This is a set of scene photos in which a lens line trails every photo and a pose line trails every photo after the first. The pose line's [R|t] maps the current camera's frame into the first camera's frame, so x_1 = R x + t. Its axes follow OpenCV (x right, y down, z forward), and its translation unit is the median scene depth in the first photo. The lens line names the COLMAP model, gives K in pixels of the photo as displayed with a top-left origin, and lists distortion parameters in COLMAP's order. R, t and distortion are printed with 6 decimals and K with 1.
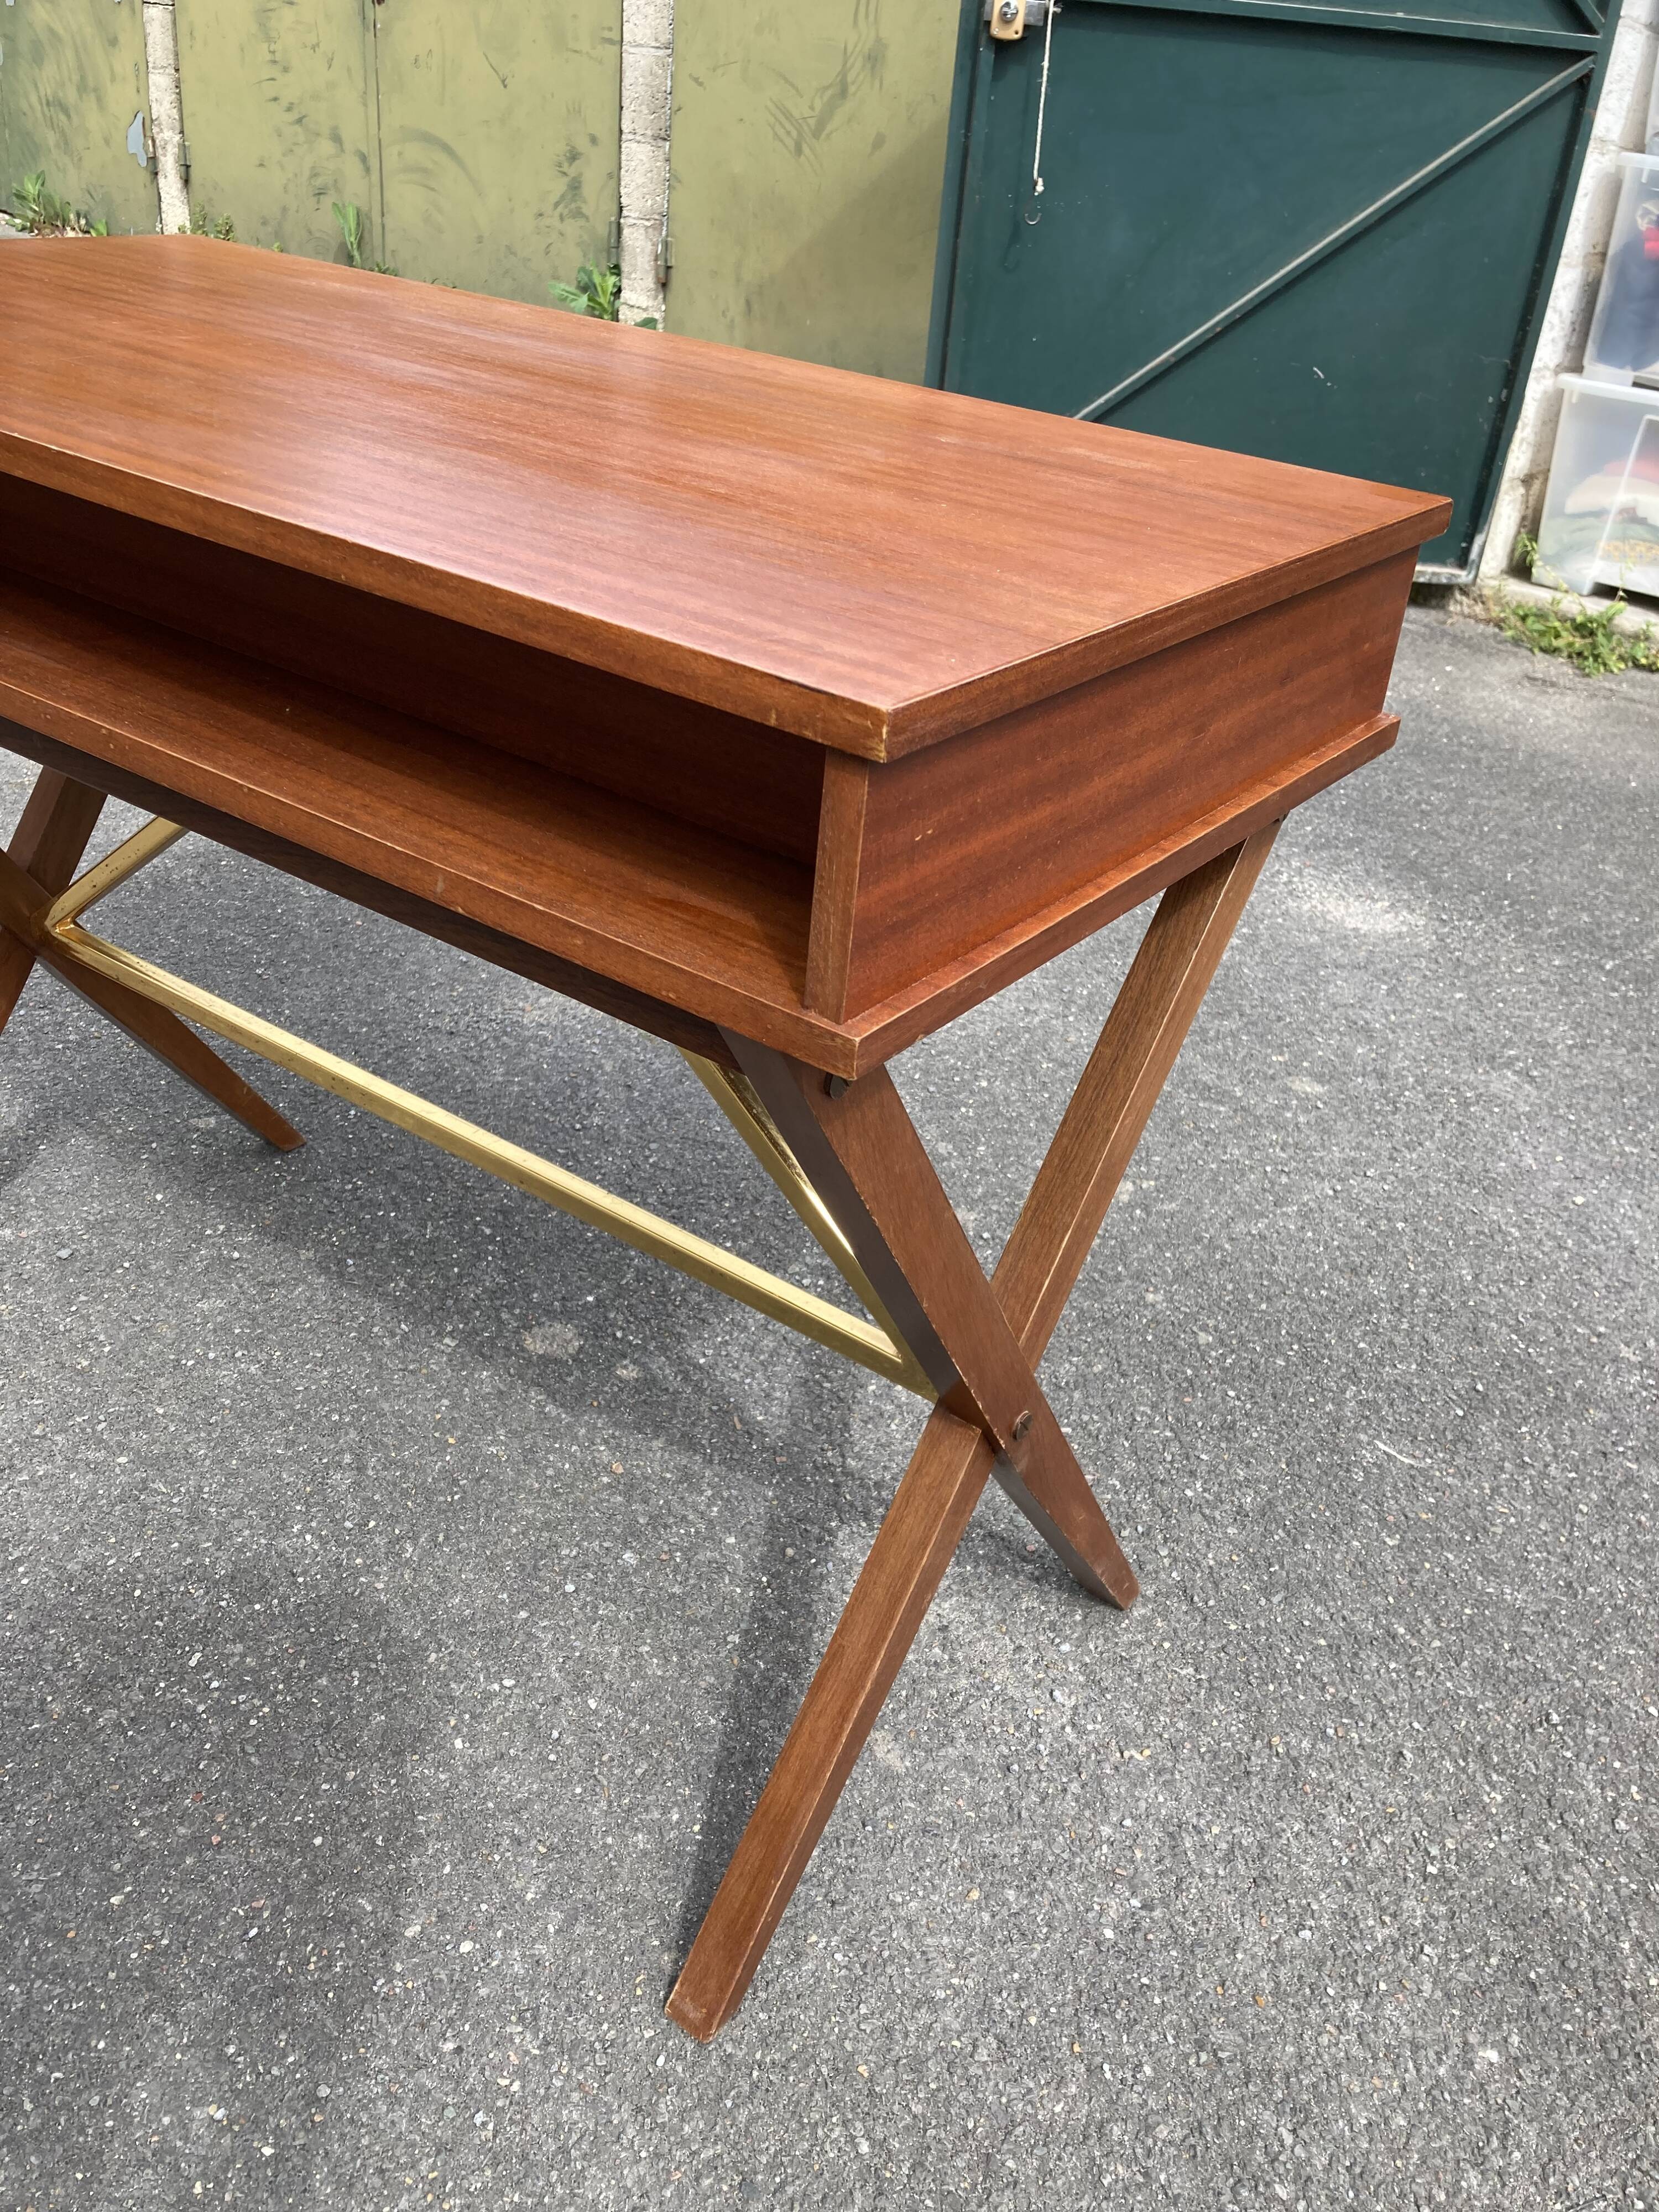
lens RADIAL K [[1815.8, 0, 835.2], [0, 1815.8, 1115.0], [0, 0, 1]] dist [0.023477, -0.013551]
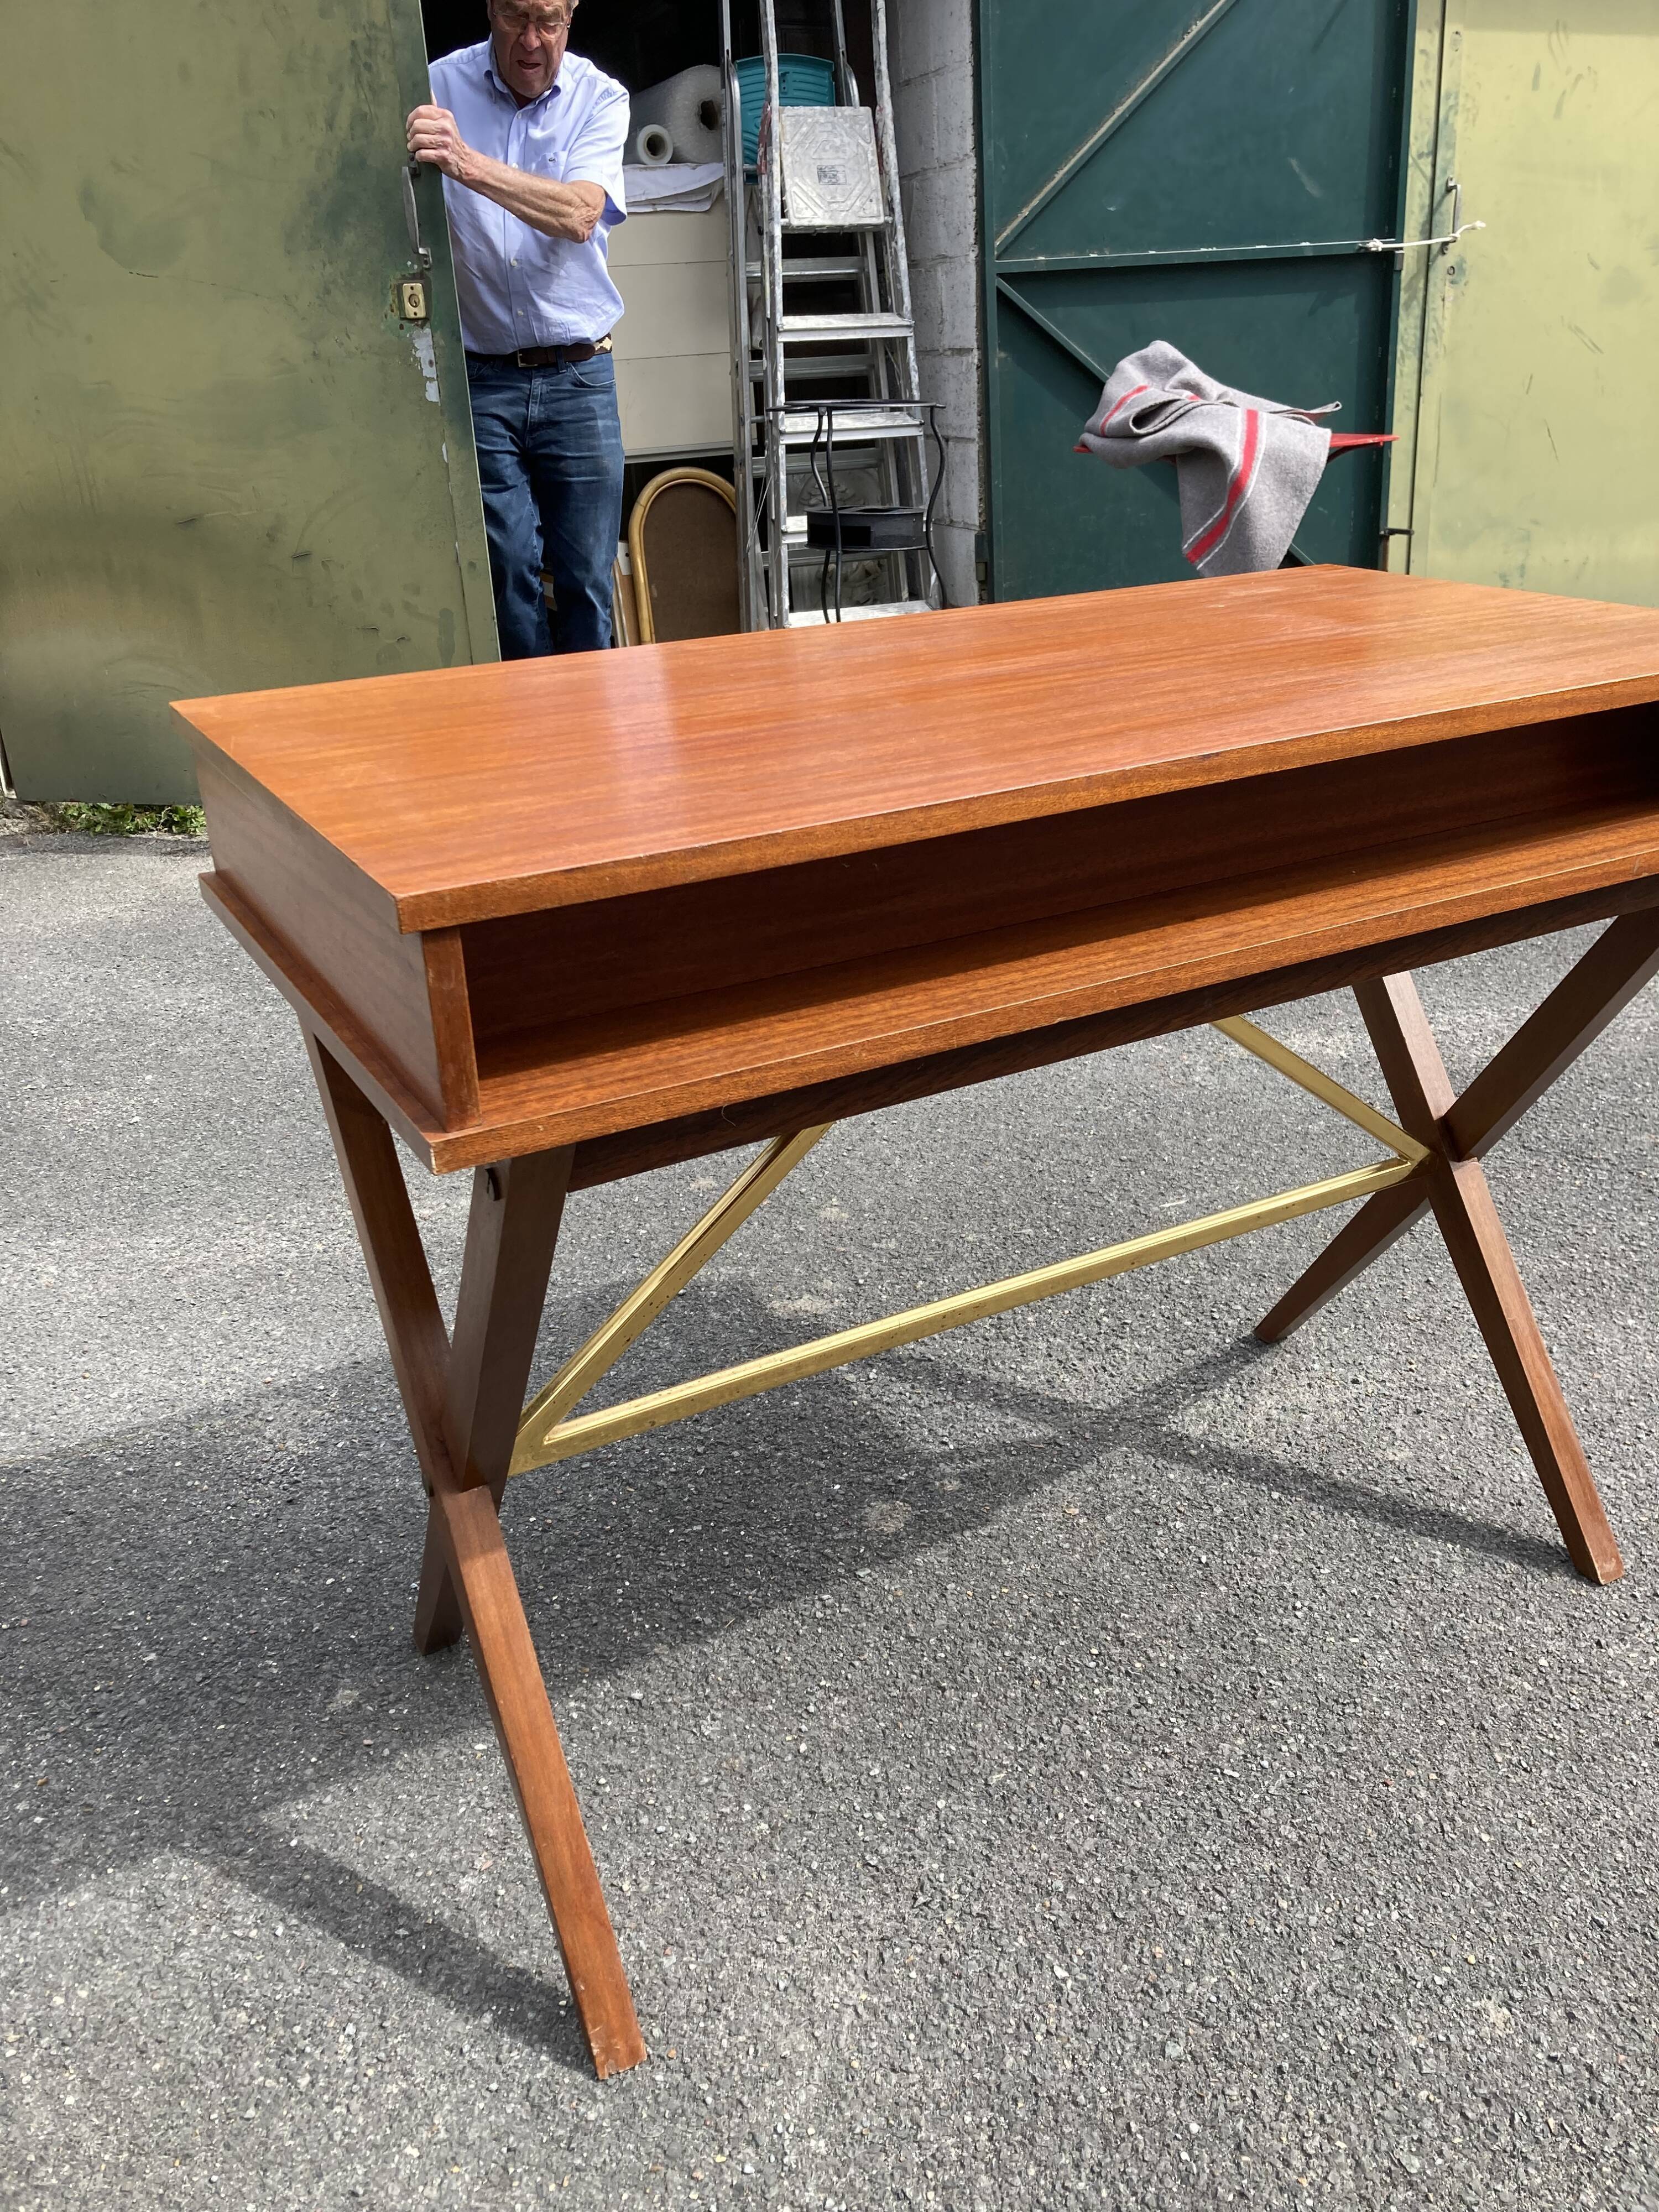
lens RADIAL K [[1815.8, 0, 867.9], [0, 1815.8, 1082.2], [0, 0, 1]] dist [0.023477, -0.013551]
pose [[0.411994, -0.445286, 0.794972, -0.897527], [0.520594, 0.831072, 0.195709, -0.305269], [-0.747825, 0.333227, 0.574210, 0.301022]]
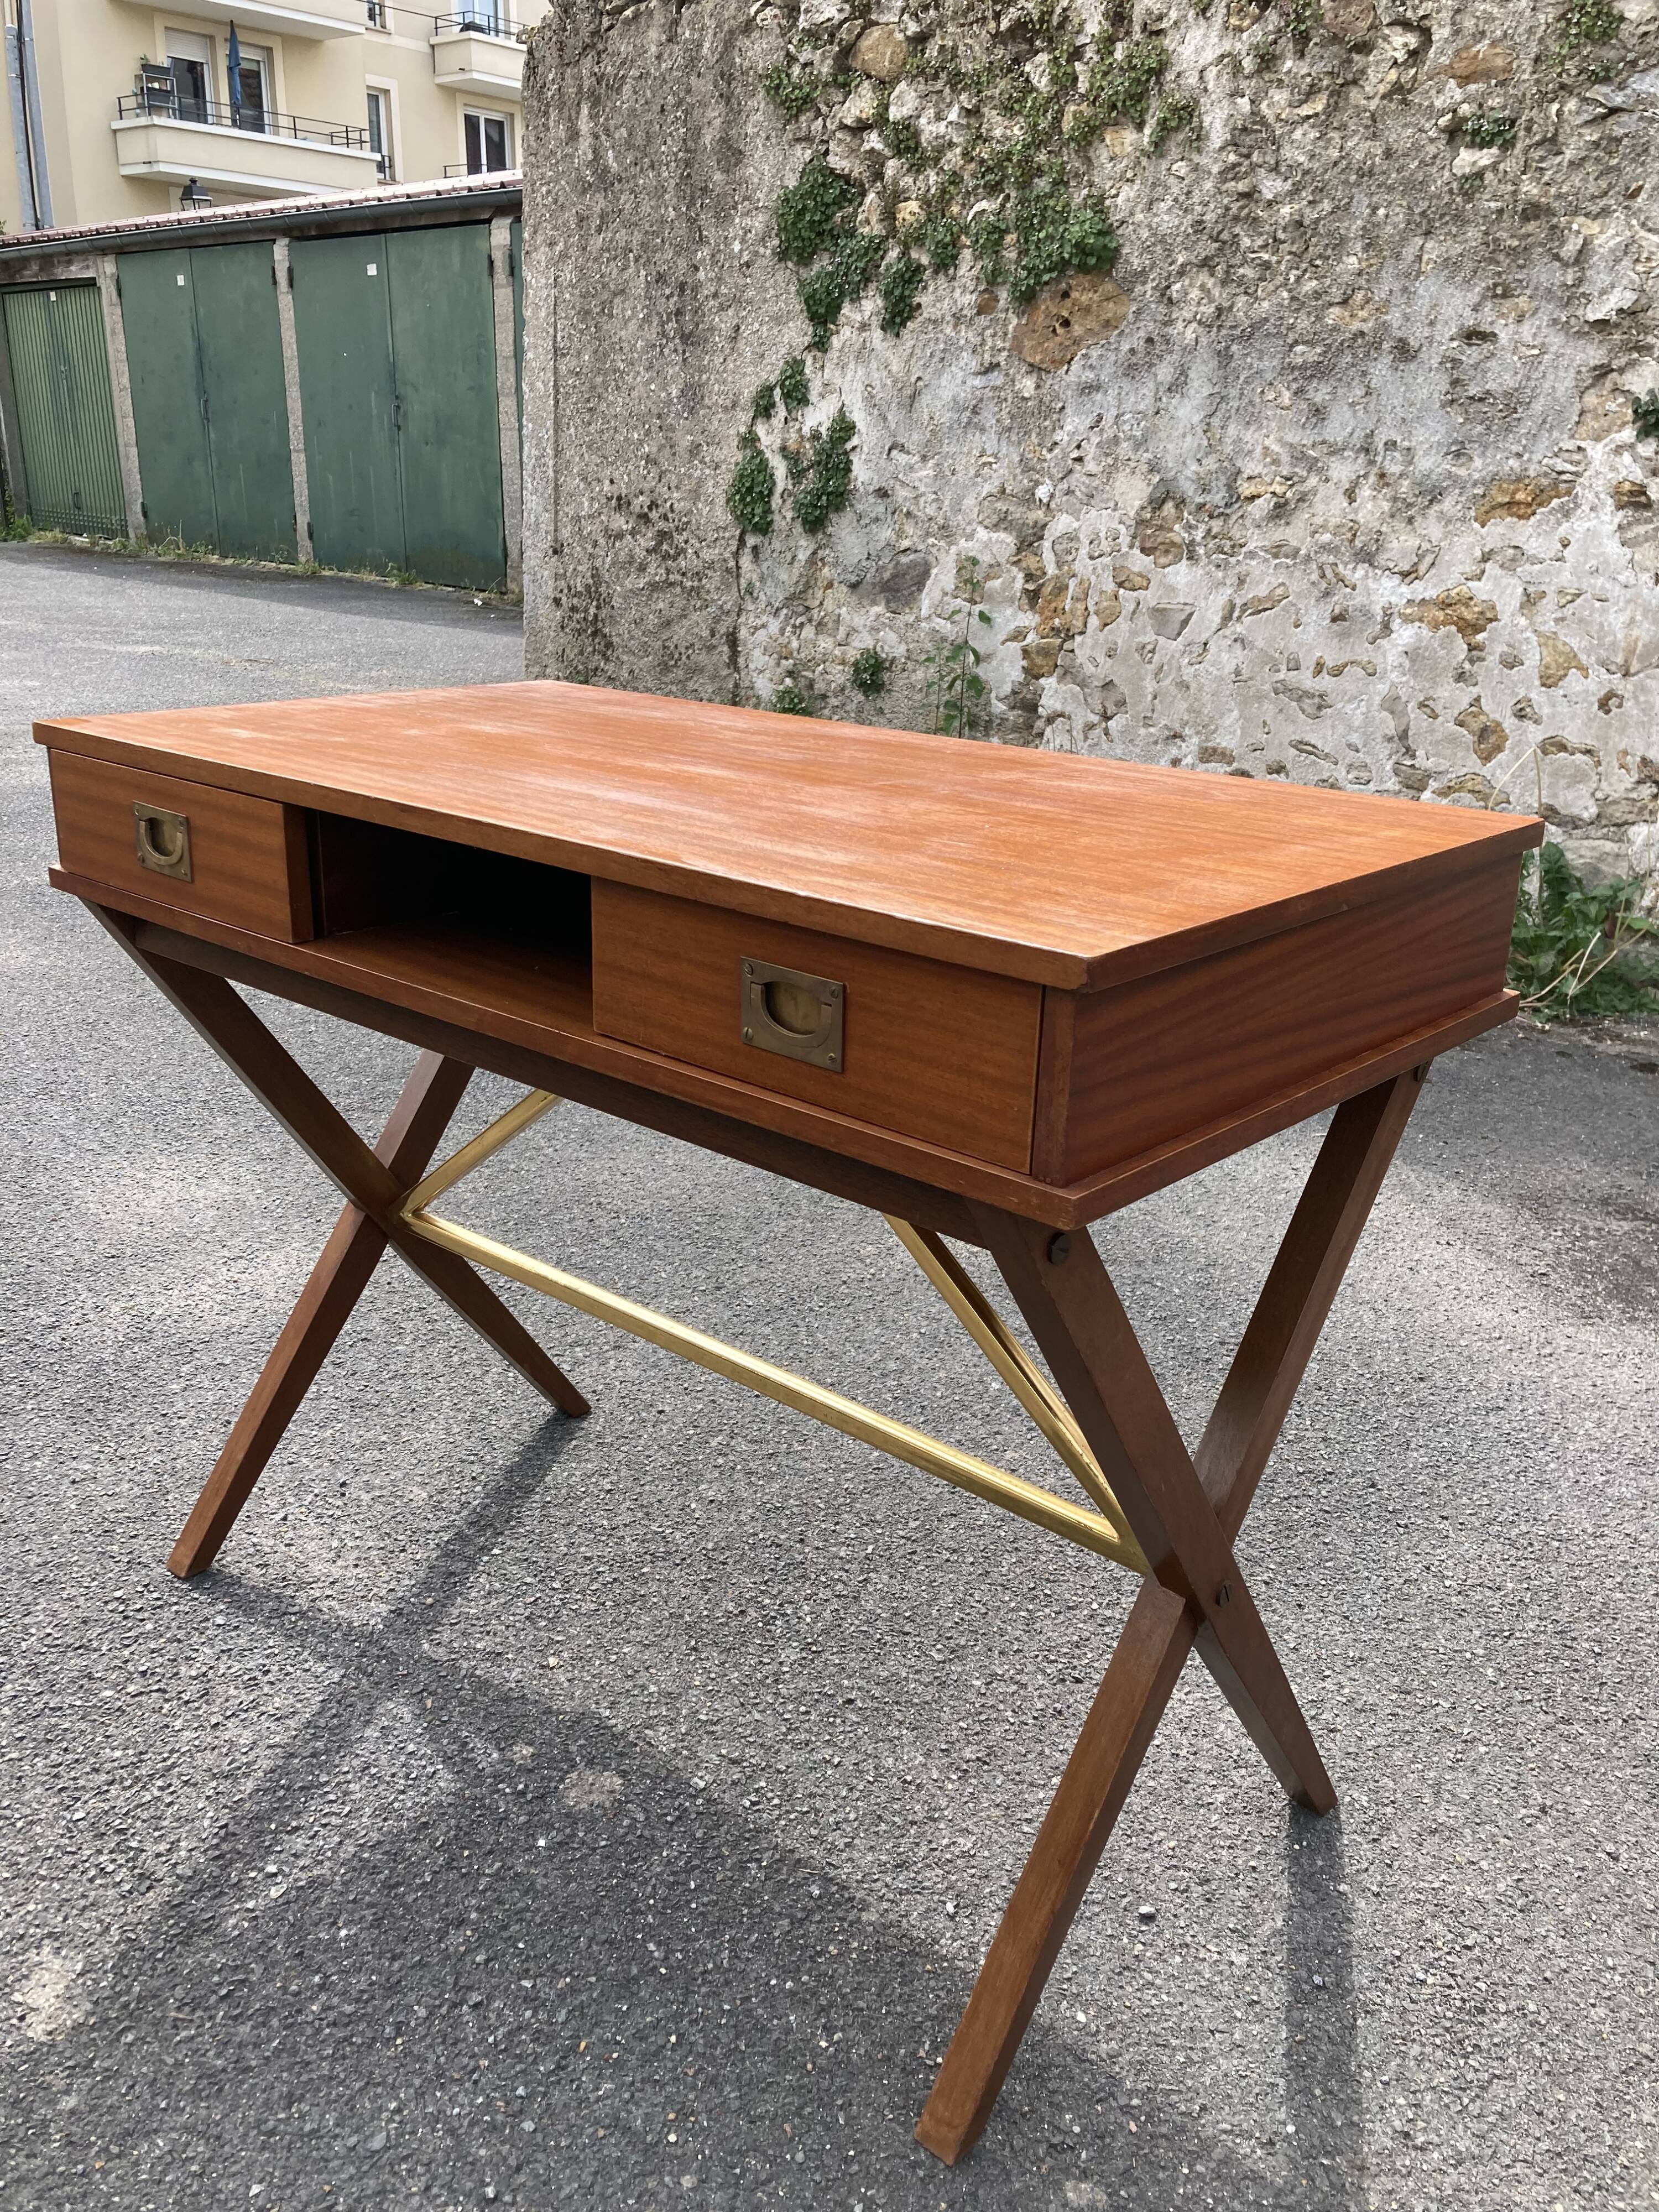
lens RADIAL K [[1815.8, 0, 849.5], [0, 1815.8, 1092.4], [0, 0, 1]] dist [0.023477, -0.013551]
pose [[-0.988618, -0.138342, 0.059129, -0.290663], [-0.044484, 0.644233, 0.763534, -0.823081], [-0.143721, 0.752214, -0.643054, 1.305897]]
